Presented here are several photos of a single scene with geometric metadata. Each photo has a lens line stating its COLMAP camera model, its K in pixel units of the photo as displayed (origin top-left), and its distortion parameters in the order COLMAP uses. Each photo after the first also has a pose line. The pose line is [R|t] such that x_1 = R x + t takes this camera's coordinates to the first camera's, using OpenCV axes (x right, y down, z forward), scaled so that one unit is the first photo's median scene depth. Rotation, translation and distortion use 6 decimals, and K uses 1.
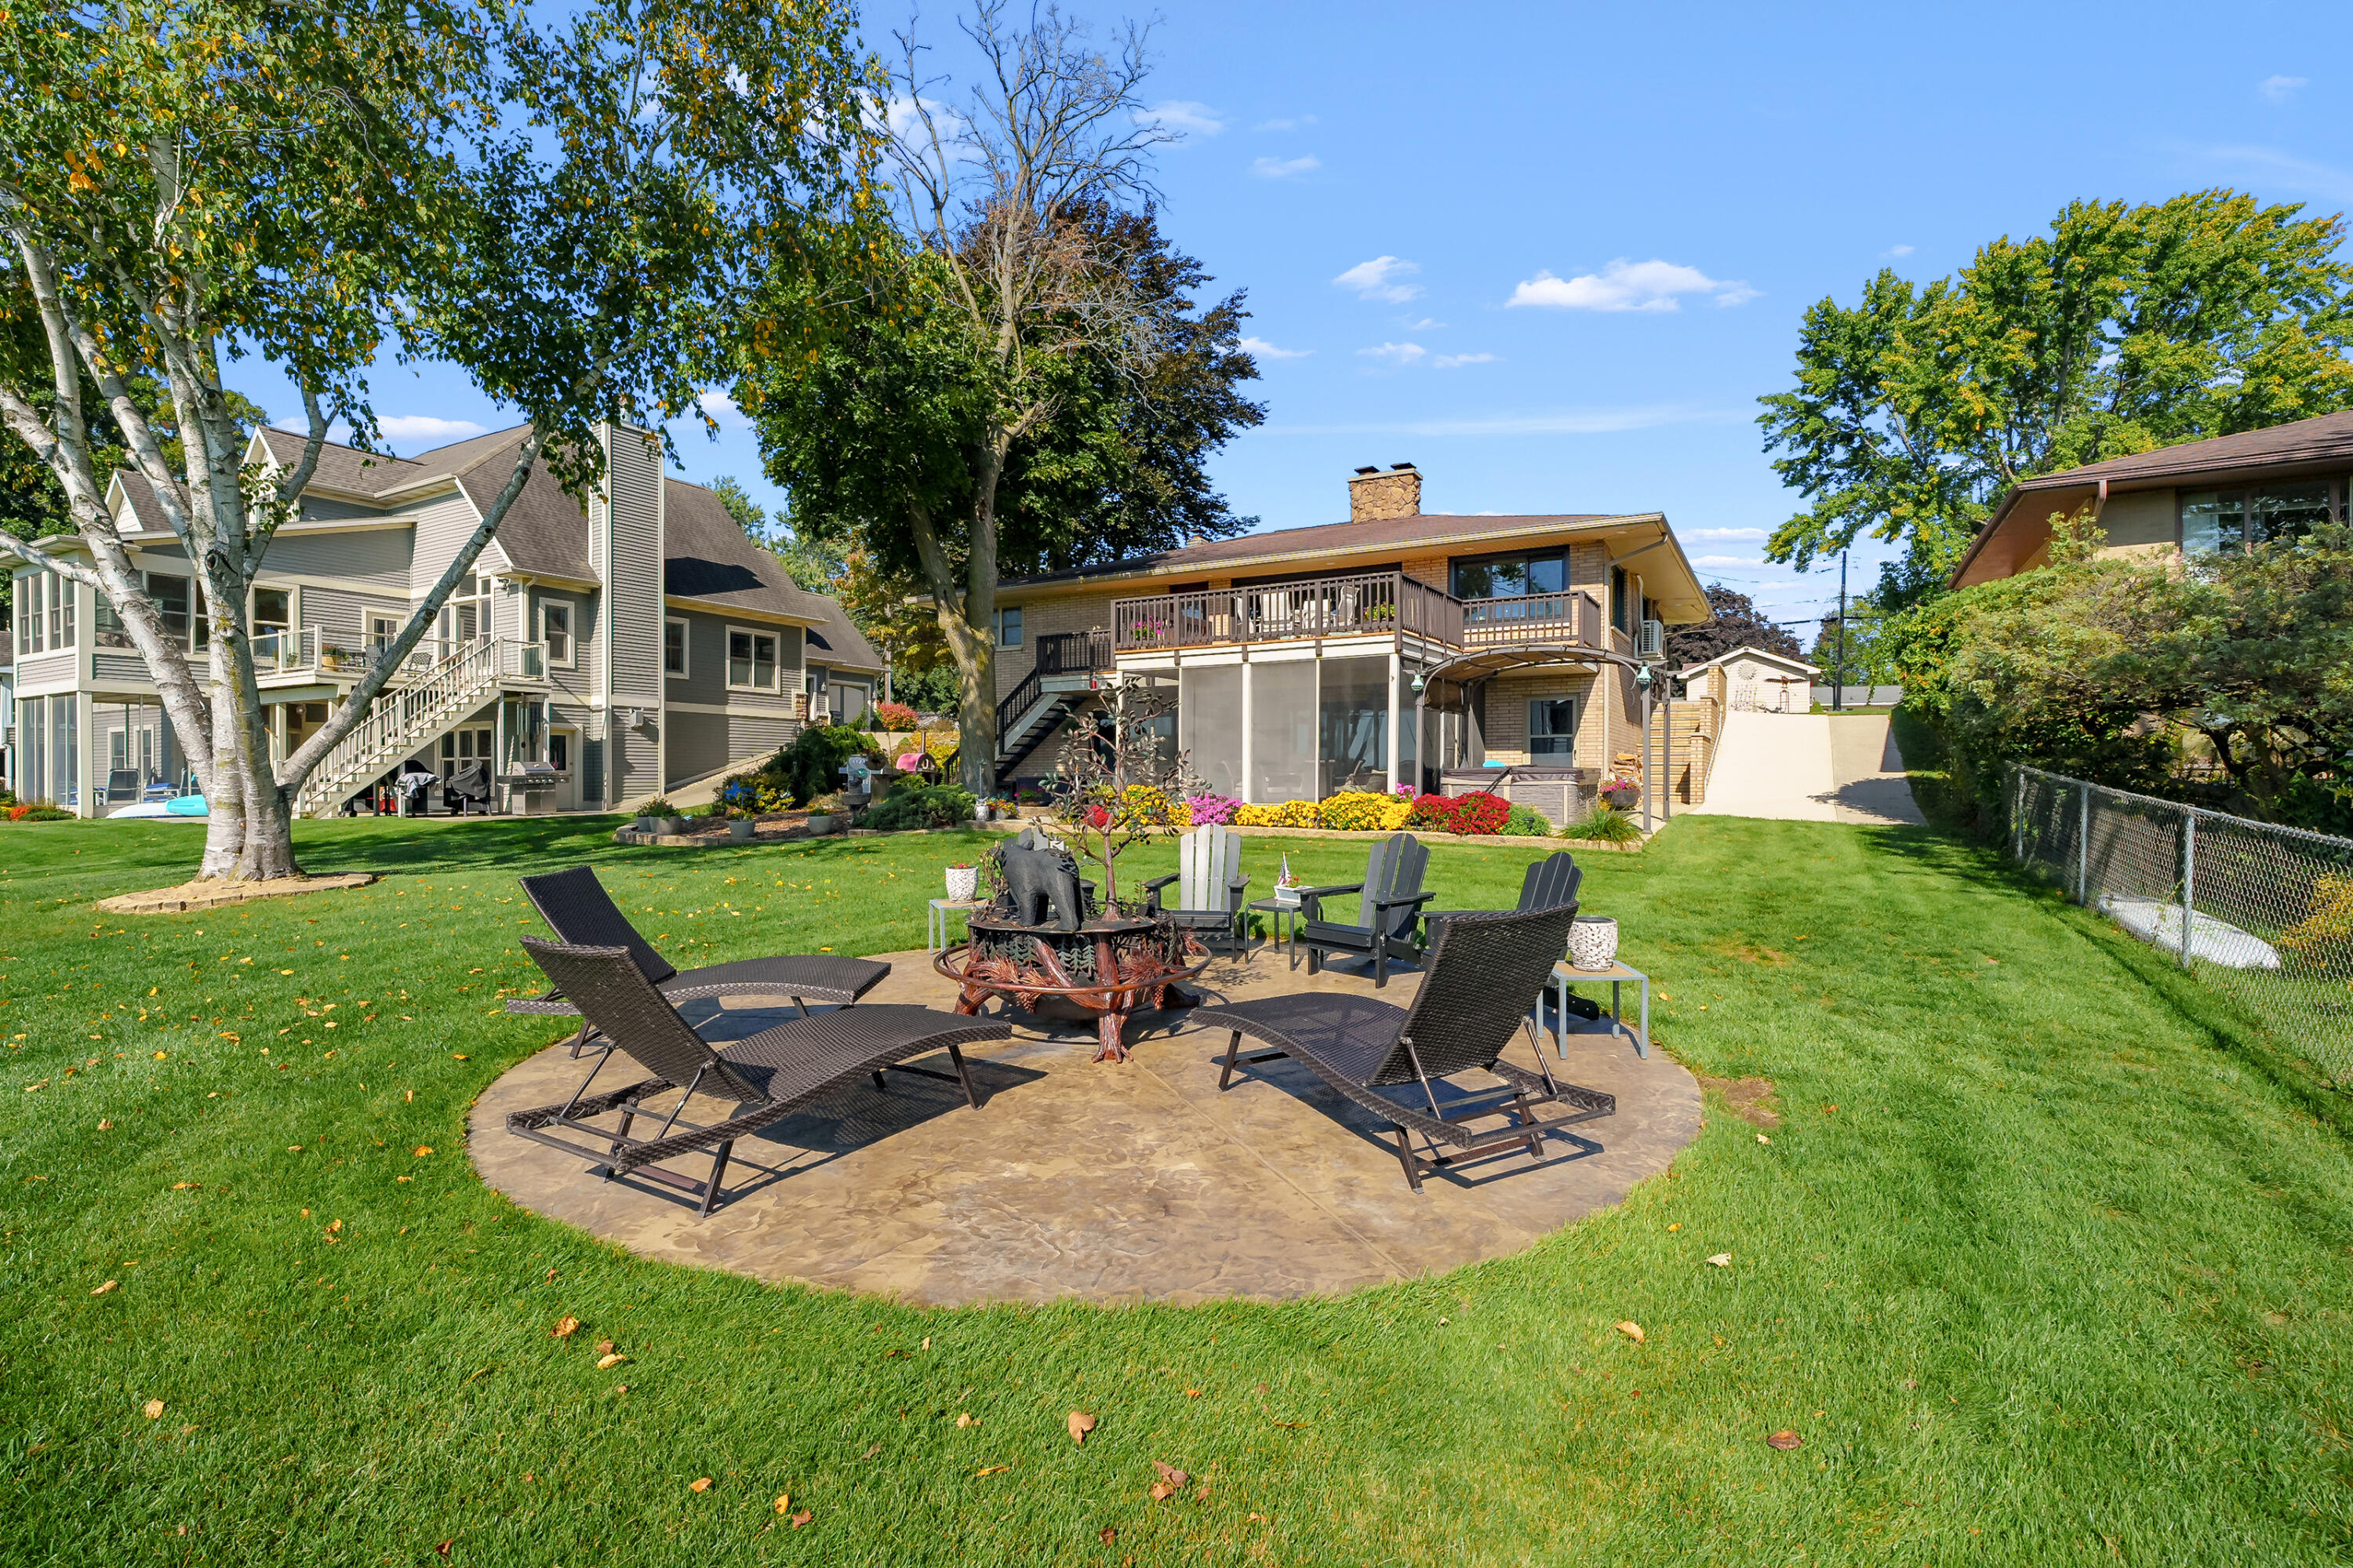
lens RADIAL K [[1067.2, 0, 1176.5], [0, 1067.2, 784.0], [0, 0, 1]] dist [-0.002122, 0.000024]
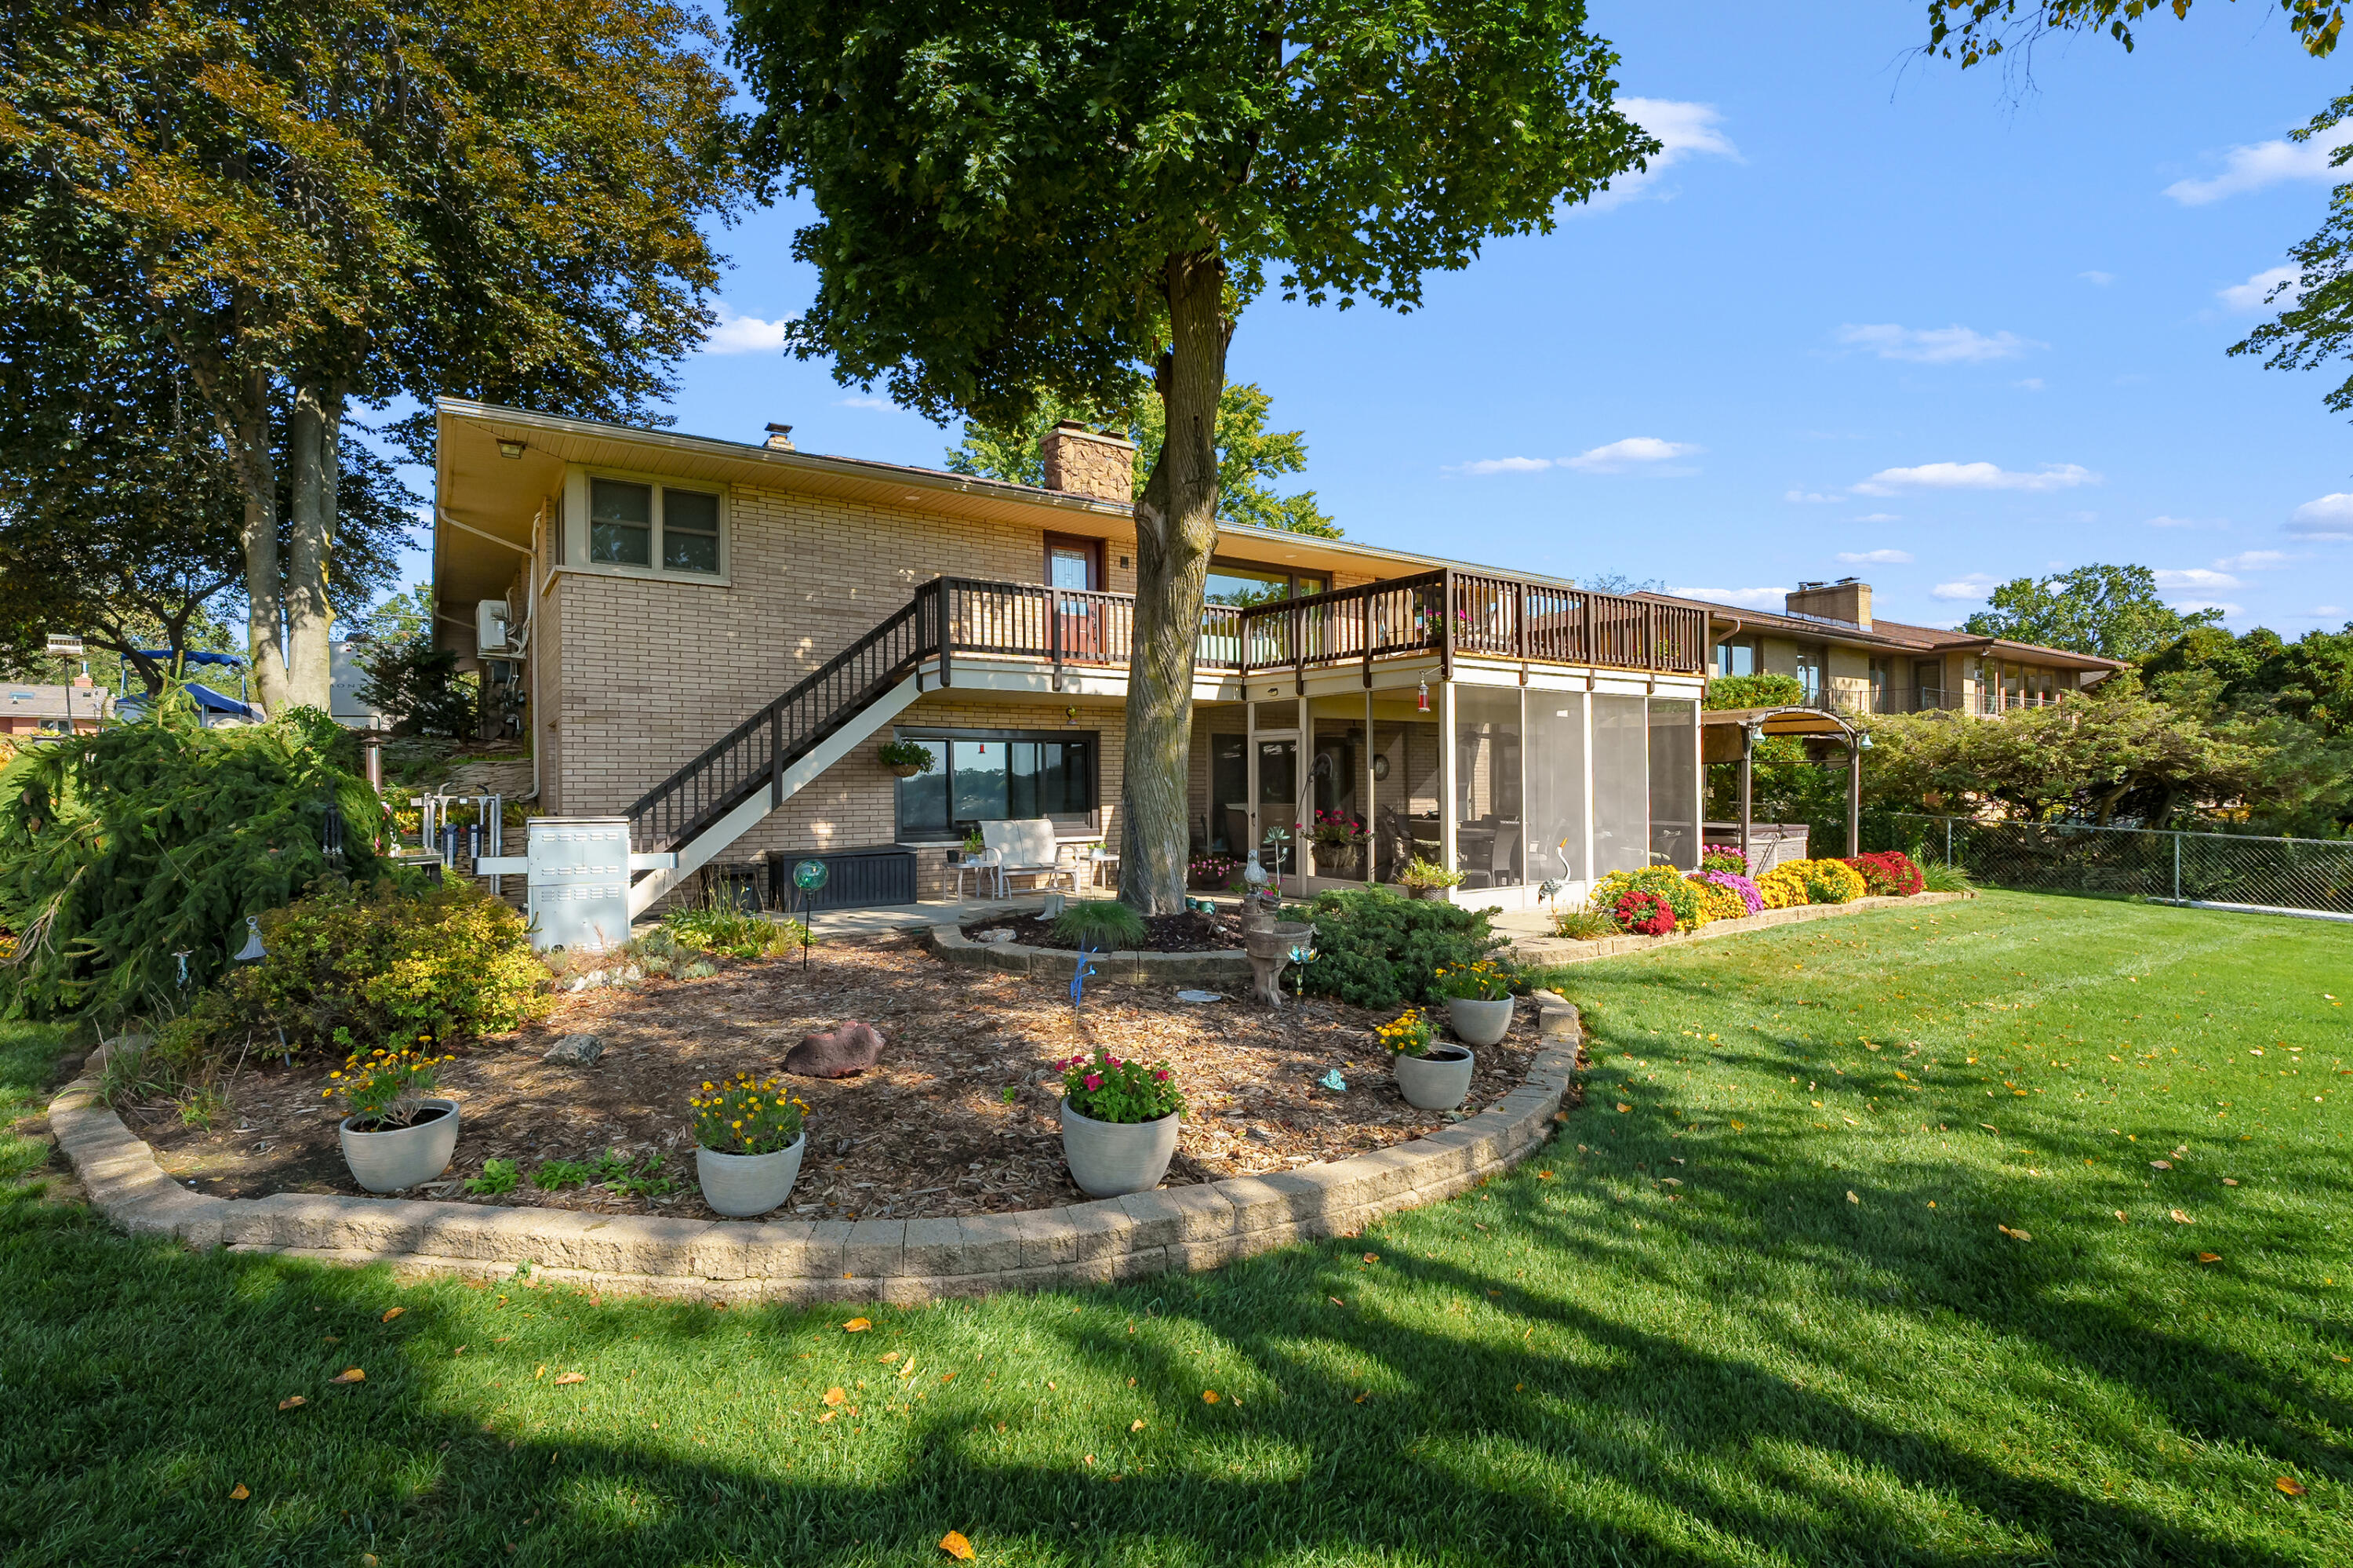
lens RADIAL K [[1076.5, 0, 1176.5], [0, 1076.5, 784.0], [0, 0, 1]] dist [-0.001928, 0.000274]
pose [[0.449896, 0.003613, 0.893074, -0.477432], [0.011973, 0.999878, -0.010076, -0.028944], [-0.893001, 0.015226, 0.449798, 0.593415]]
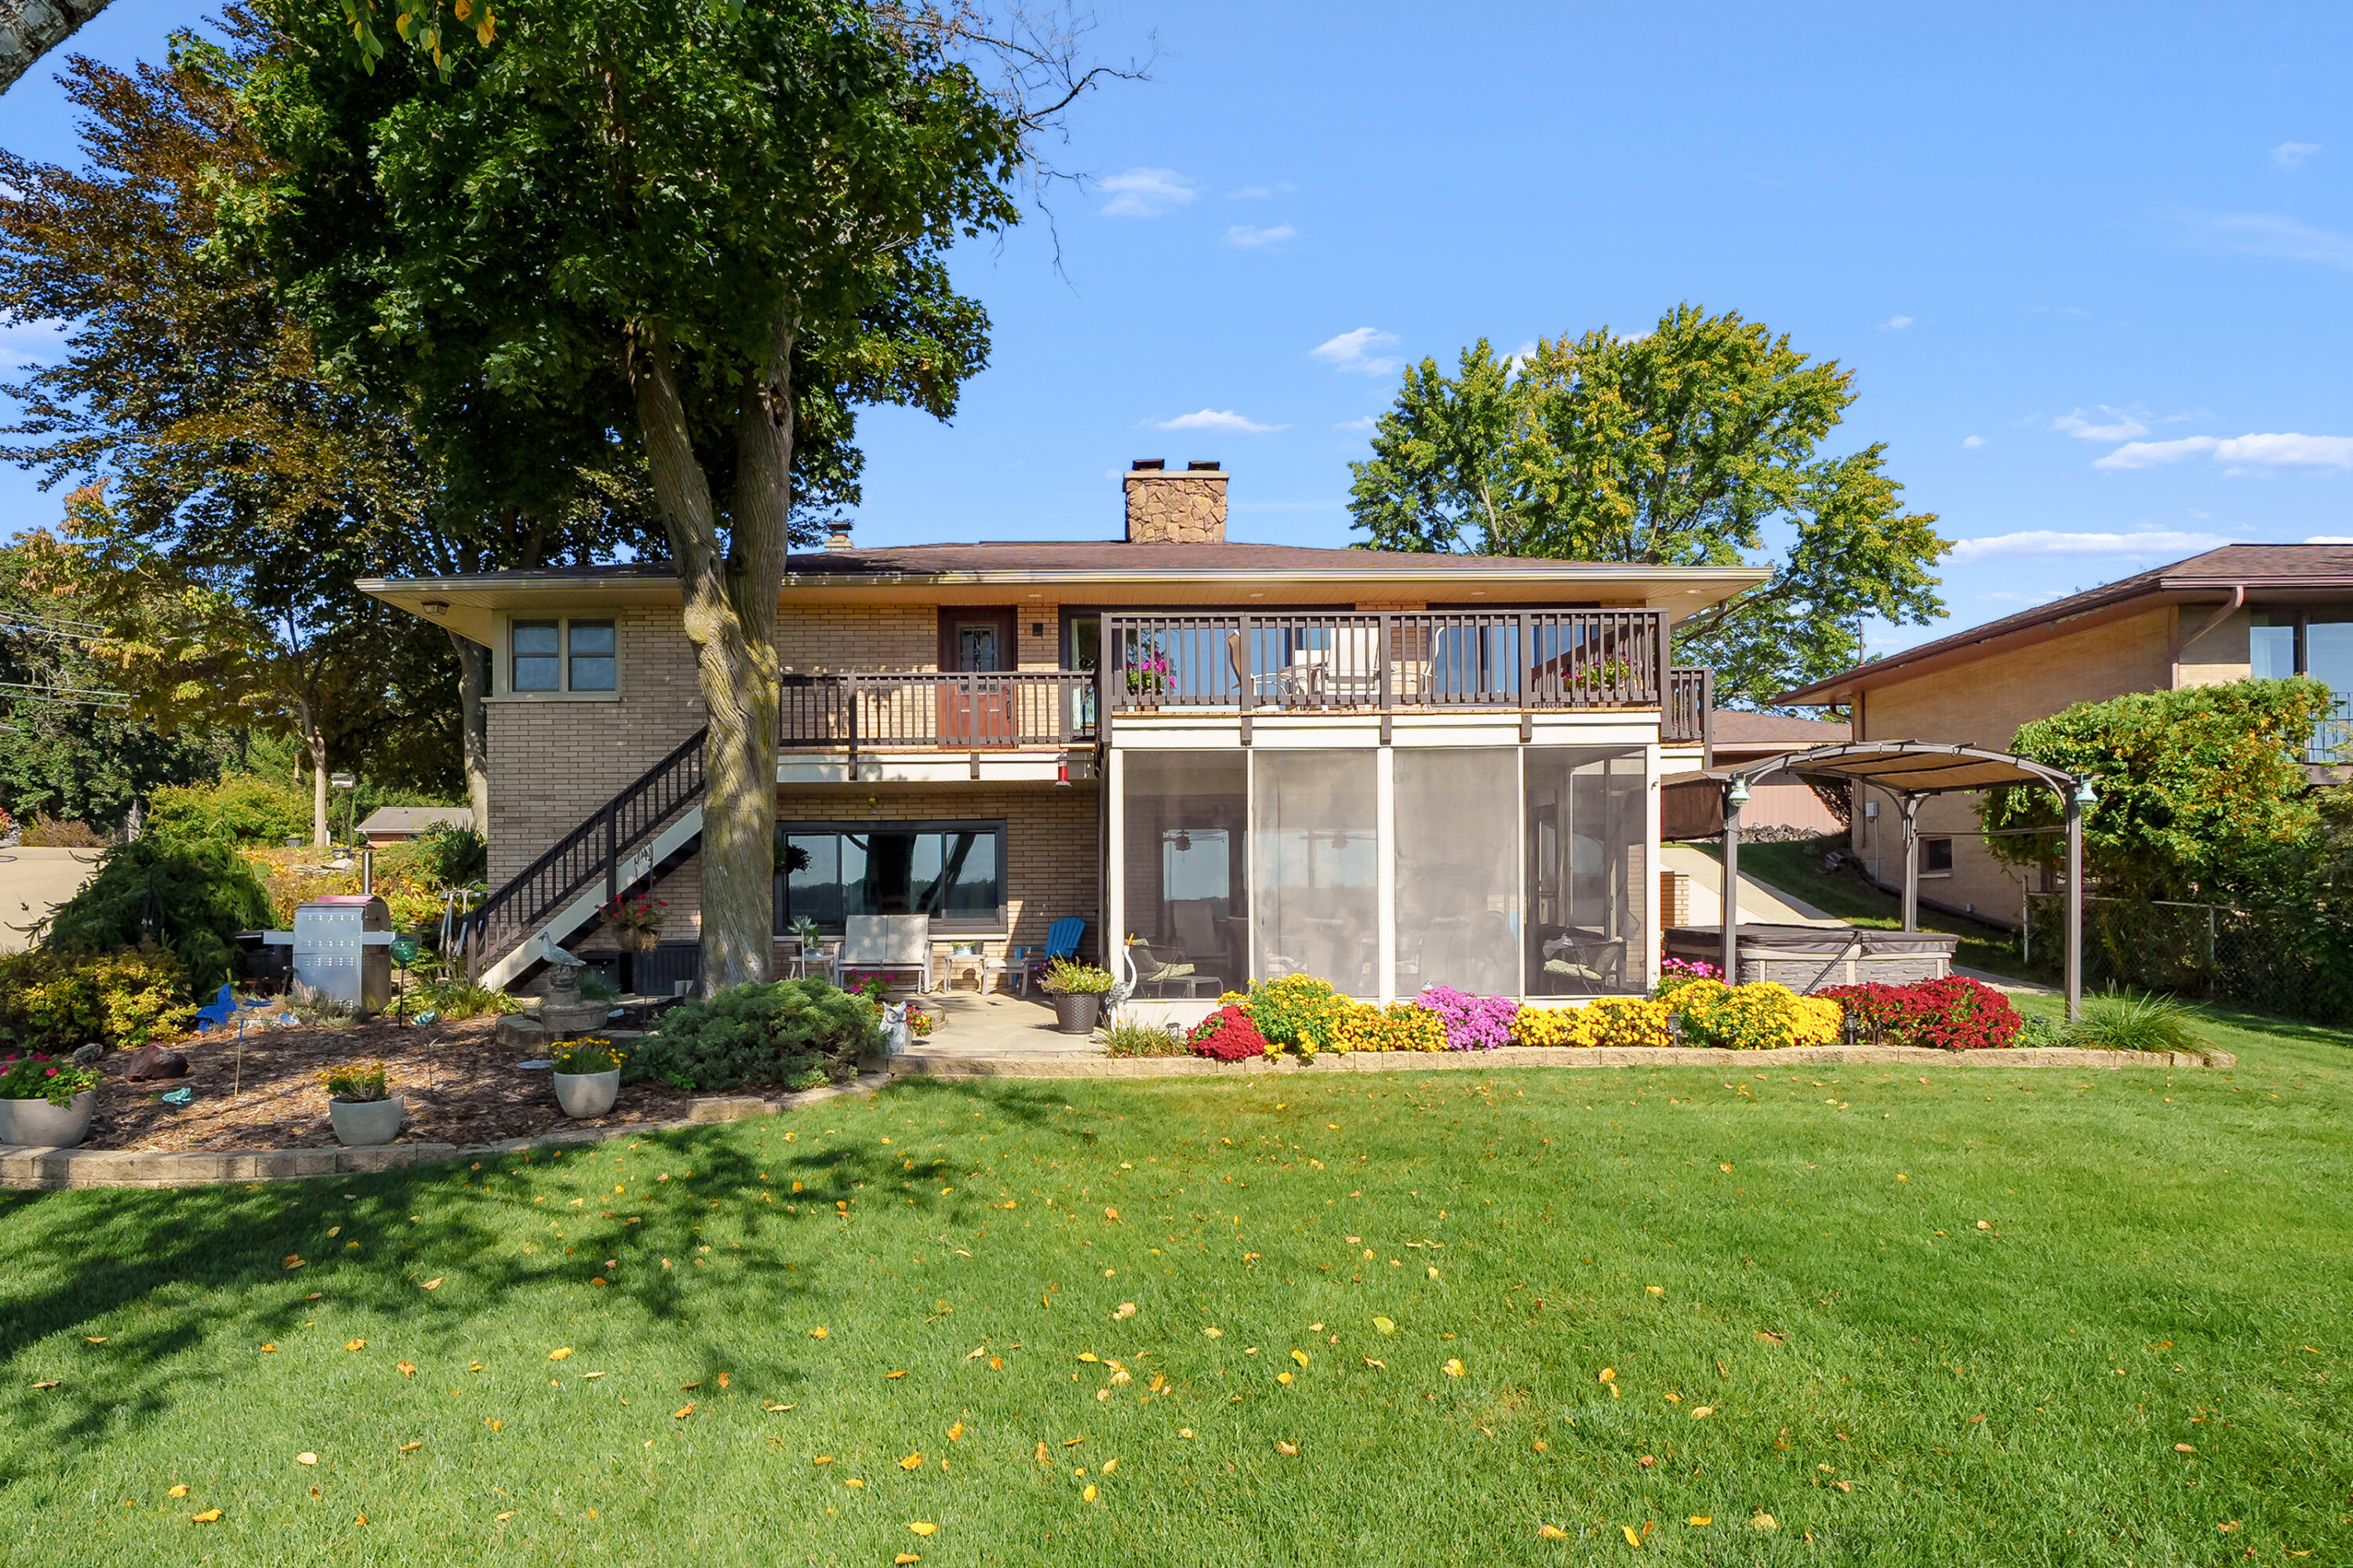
lens RADIAL K [[1349.8, 0, 1082.6], [0, 1349.8, 907.4], [0, 0, 1]] dist [-0.003049, -0.000713]
pose [[0.869137, -0.006741, 0.494525, -0.273770], [0.009292, 0.999953, -0.002700, -0.018350], [-0.494484, 0.006942, 0.869159, 0.298370]]
